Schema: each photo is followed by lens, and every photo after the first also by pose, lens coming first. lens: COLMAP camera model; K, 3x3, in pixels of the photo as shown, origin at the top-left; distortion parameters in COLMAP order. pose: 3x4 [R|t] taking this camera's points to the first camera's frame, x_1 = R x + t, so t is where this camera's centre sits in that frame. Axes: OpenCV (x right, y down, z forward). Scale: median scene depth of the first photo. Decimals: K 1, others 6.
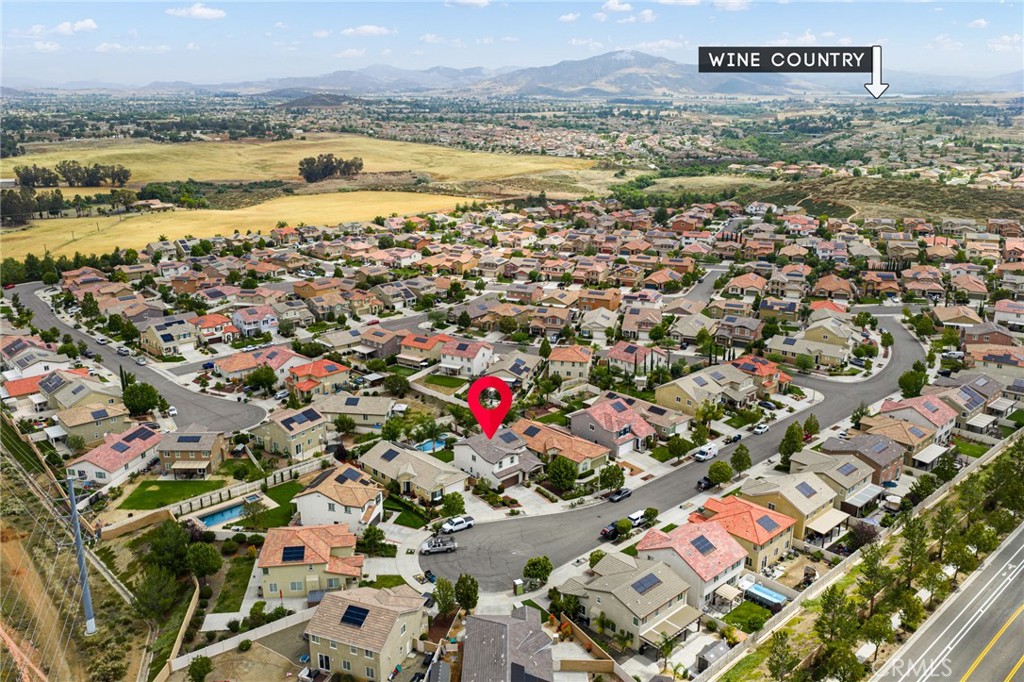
lens RADIAL K [[849.9, 0, 512.0], [0, 849.9, 341.0], [0, 0, 1]] dist [0.013248, -0.012916]
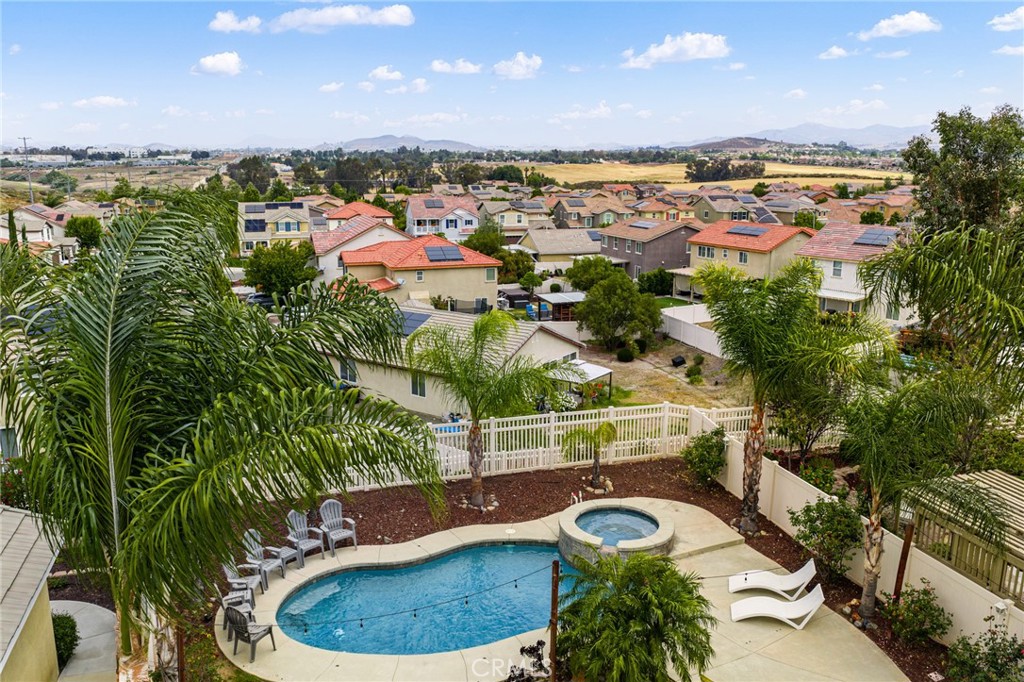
lens RADIAL K [[849.9, 0, 512.0], [0, 849.9, 341.0], [0, 0, 1]] dist [0.013248, -0.012916]
pose [[0.888930, 0.099624, -0.447077, -0.047234], [-0.131195, 0.990544, -0.040128, 0.097021], [0.438852, 0.094325, 0.893595, 0.918867]]
